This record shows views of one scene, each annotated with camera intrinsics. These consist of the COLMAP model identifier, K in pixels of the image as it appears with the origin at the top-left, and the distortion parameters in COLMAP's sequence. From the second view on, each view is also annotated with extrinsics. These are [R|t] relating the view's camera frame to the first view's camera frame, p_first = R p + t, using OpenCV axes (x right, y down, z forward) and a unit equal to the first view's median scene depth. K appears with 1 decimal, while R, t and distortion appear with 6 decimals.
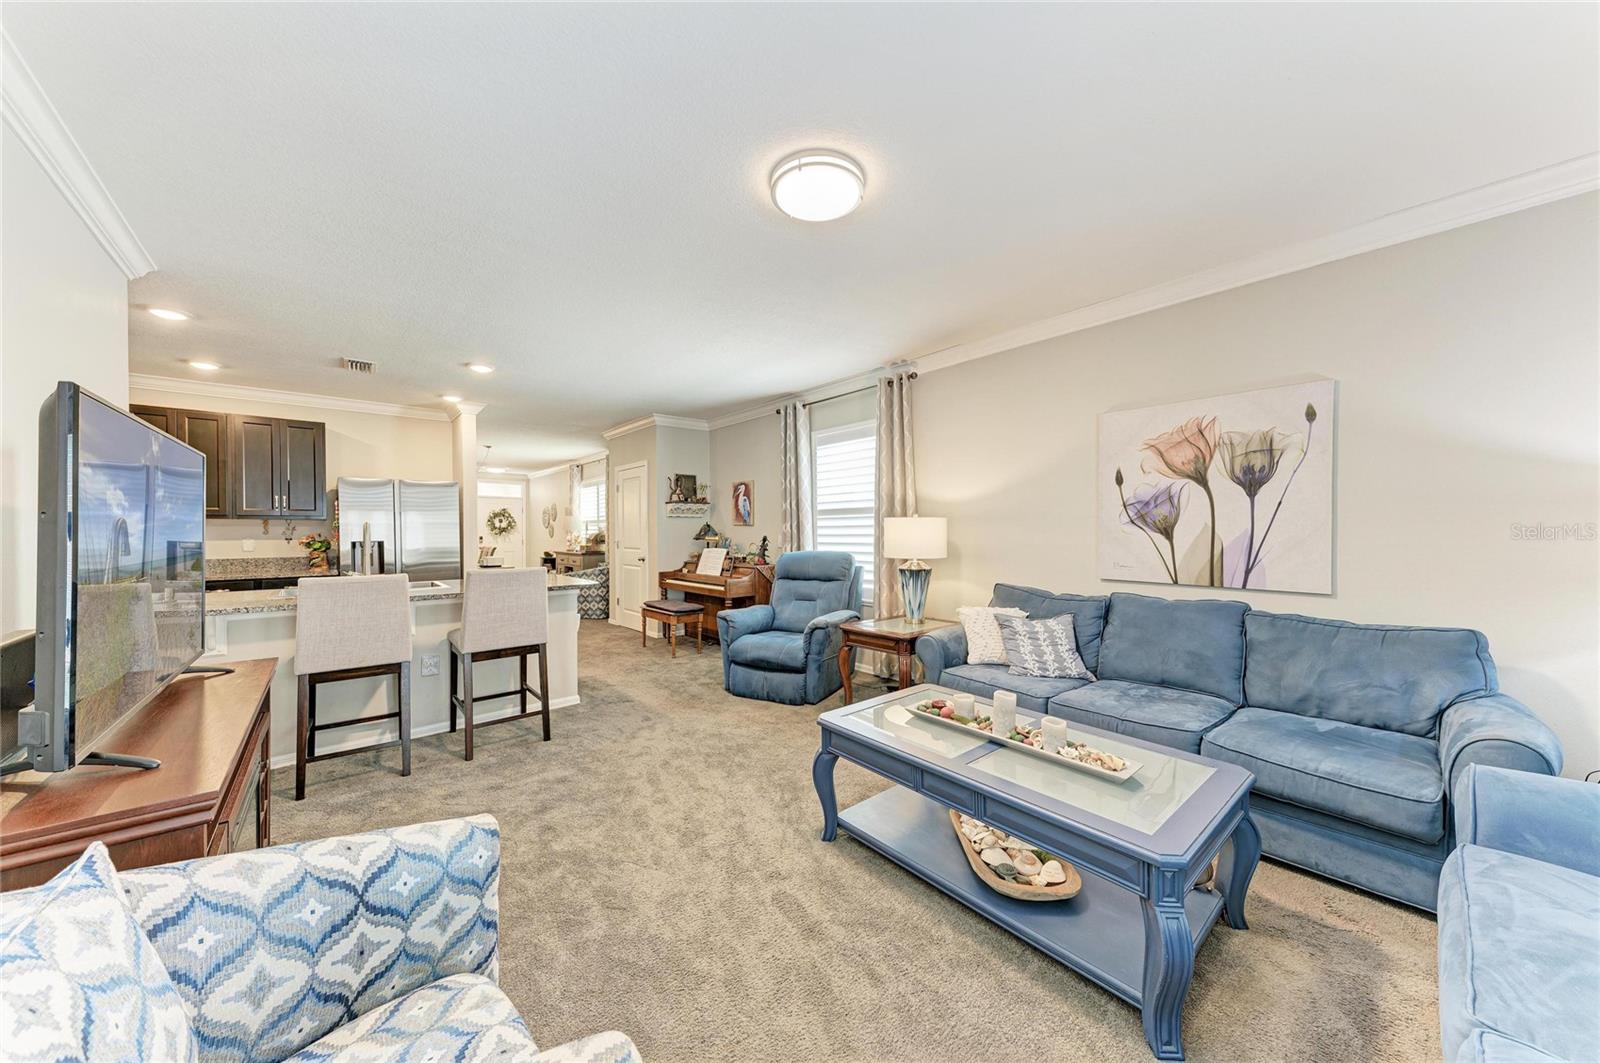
lens RADIAL K [[542.7, 0, 799.4], [0, 542.7, 527.1], [0, 0, 1]] dist [0.009761, -0.000270]
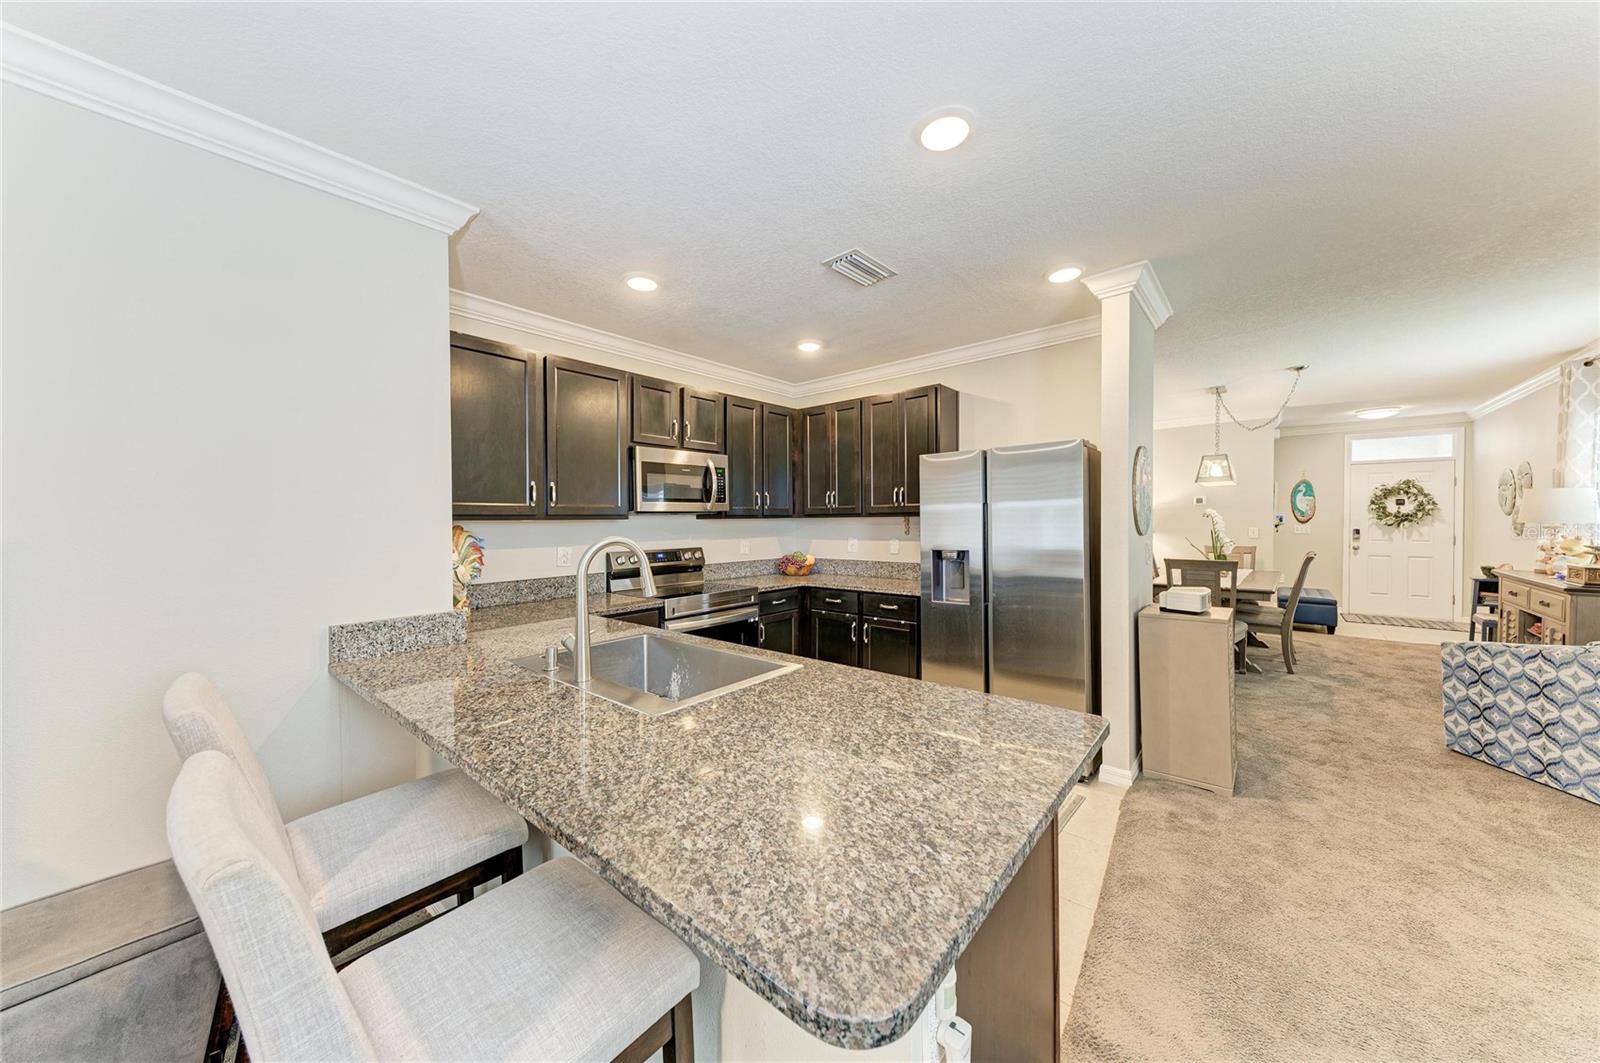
lens RADIAL K [[544.7, 0, 799.0], [0, 544.7, 526.9], [0, 0, 1]] dist [0.020420, -0.005479]
pose [[0.149052, 0.014266, -0.988726, -0.240141], [0.017241, 0.999706, 0.017024, -0.020291], [0.988679, -0.019584, 0.148762, 0.970441]]
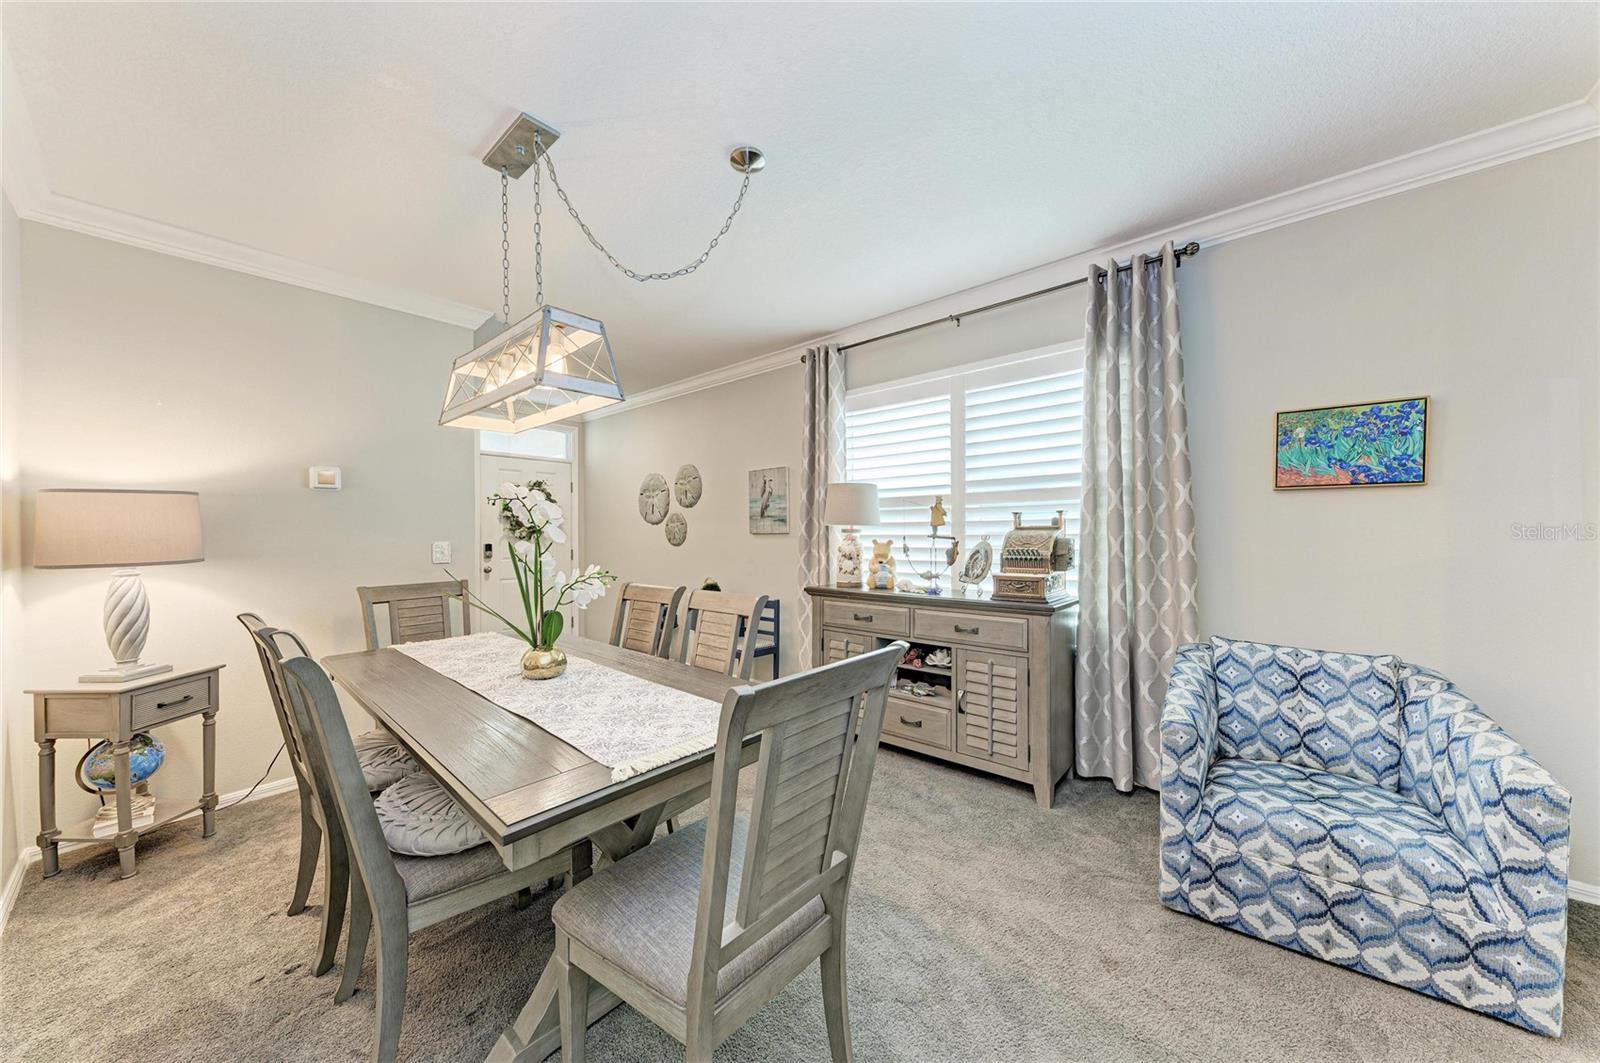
lens RADIAL K [[542.7, 0, 799.4], [0, 542.7, 527.1], [0, 0, 1]] dist [0.009761, -0.000270]
pose [[0.990864, -0.006075, 0.134726, -1.263706], [0.006148, 0.999981, -0.000125, 0.016072], [-0.134722, 0.000952, 0.990883, 1.701317]]
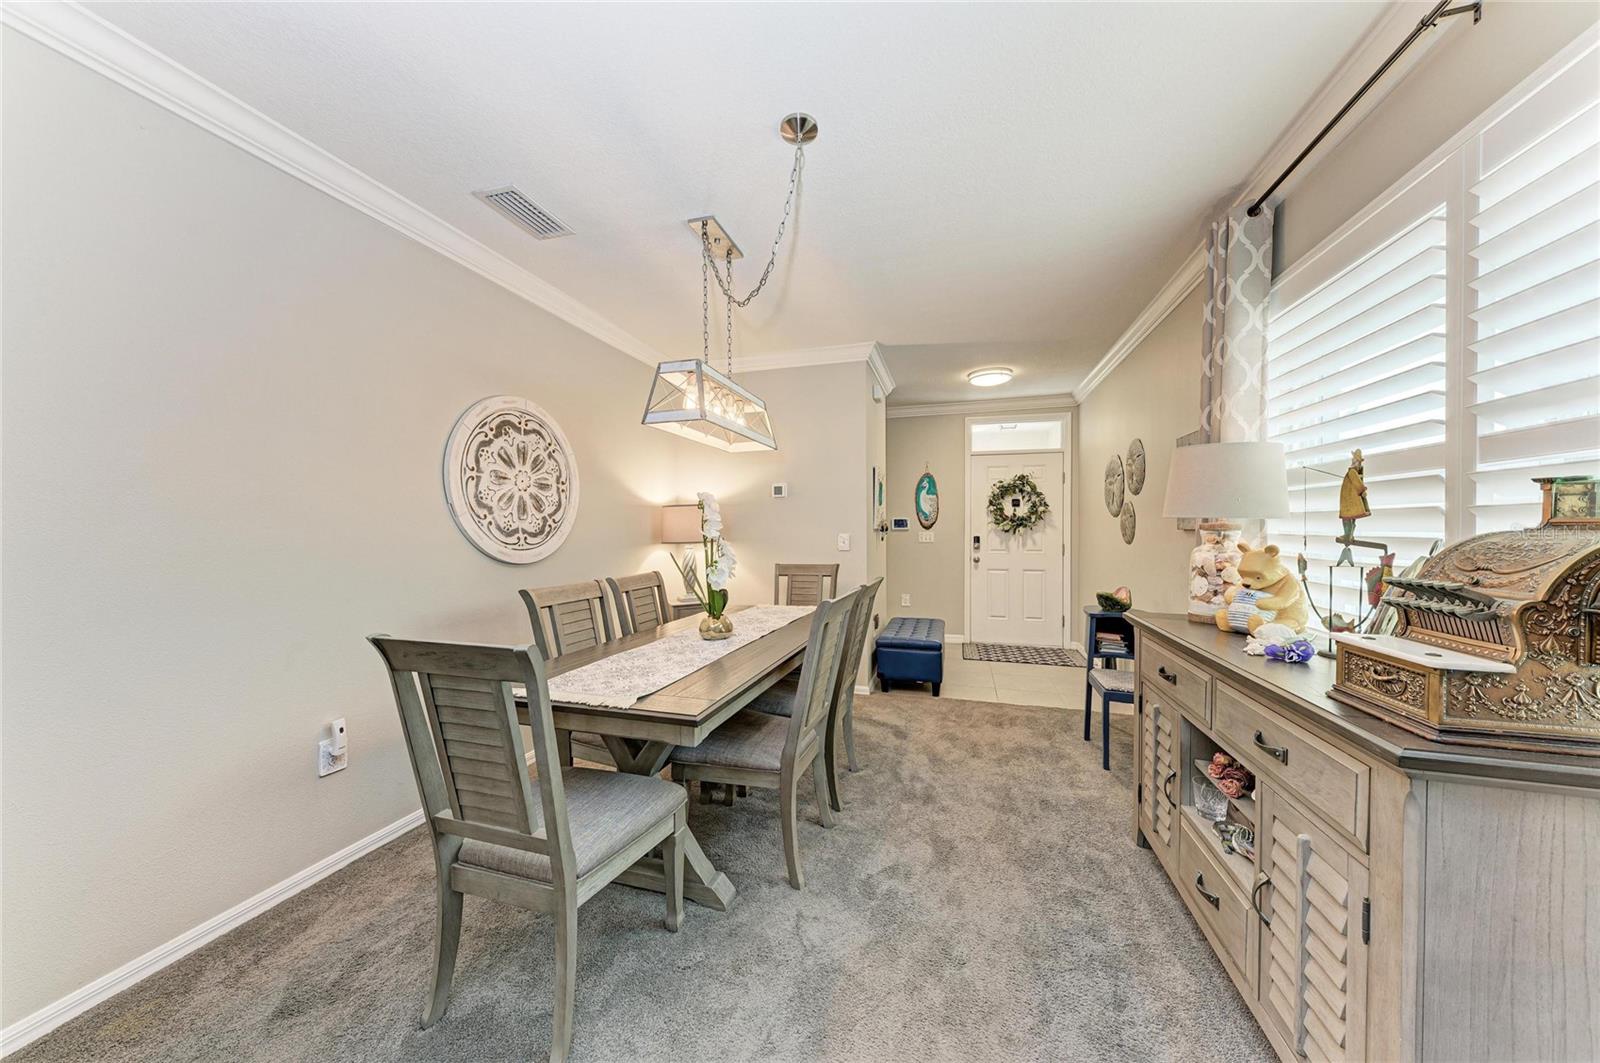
lens RADIAL K [[544.7, 0, 799.0], [0, 544.7, 526.9], [0, 0, 1]] dist [0.020420, -0.005479]
pose [[0.542411, -0.001119, -0.840113, -0.851593], [0.009655, 0.999941, 0.004902, 0.016046], [0.840058, -0.010770, 0.542390, 1.945404]]
